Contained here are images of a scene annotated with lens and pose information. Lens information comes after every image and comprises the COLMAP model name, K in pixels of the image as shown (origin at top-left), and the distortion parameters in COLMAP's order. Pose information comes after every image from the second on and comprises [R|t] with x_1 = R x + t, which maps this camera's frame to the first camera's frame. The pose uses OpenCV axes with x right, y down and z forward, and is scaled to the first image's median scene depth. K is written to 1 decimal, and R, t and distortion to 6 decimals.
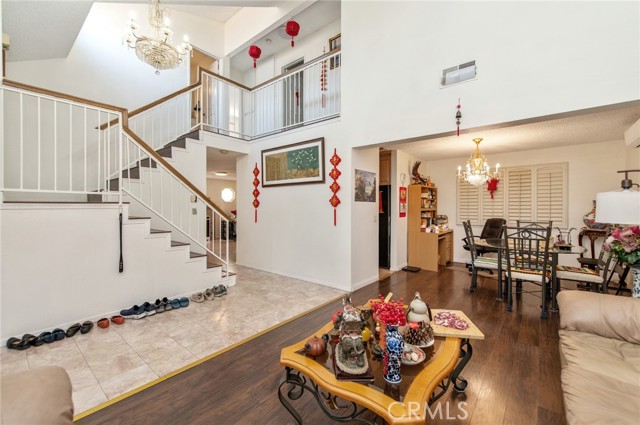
lens RADIAL K [[265.4, 0, 322.3], [0, 265.4, 210.2], [0, 0, 1]] dist [0.014227, -0.000150]
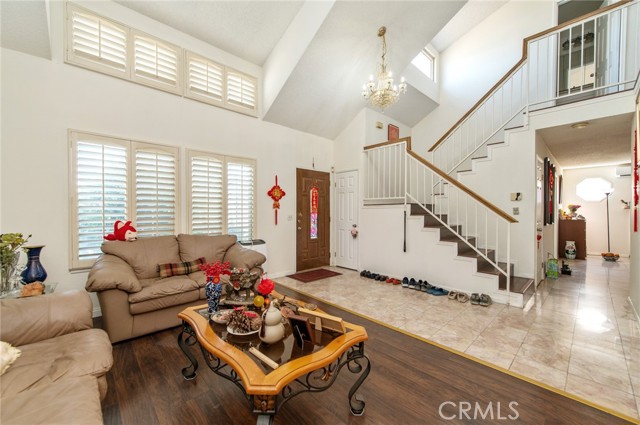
lens RADIAL K [[251.3, 0, 318.5], [0, 251.3, 212.6], [0, 0, 1]] dist [0.011452, -0.000195]
pose [[-0.141082, 0.005833, -0.989981, 0.513046], [-0.011204, 0.999909, 0.007488, 0.011654], [0.989935, 0.012148, -0.141004, 0.568994]]
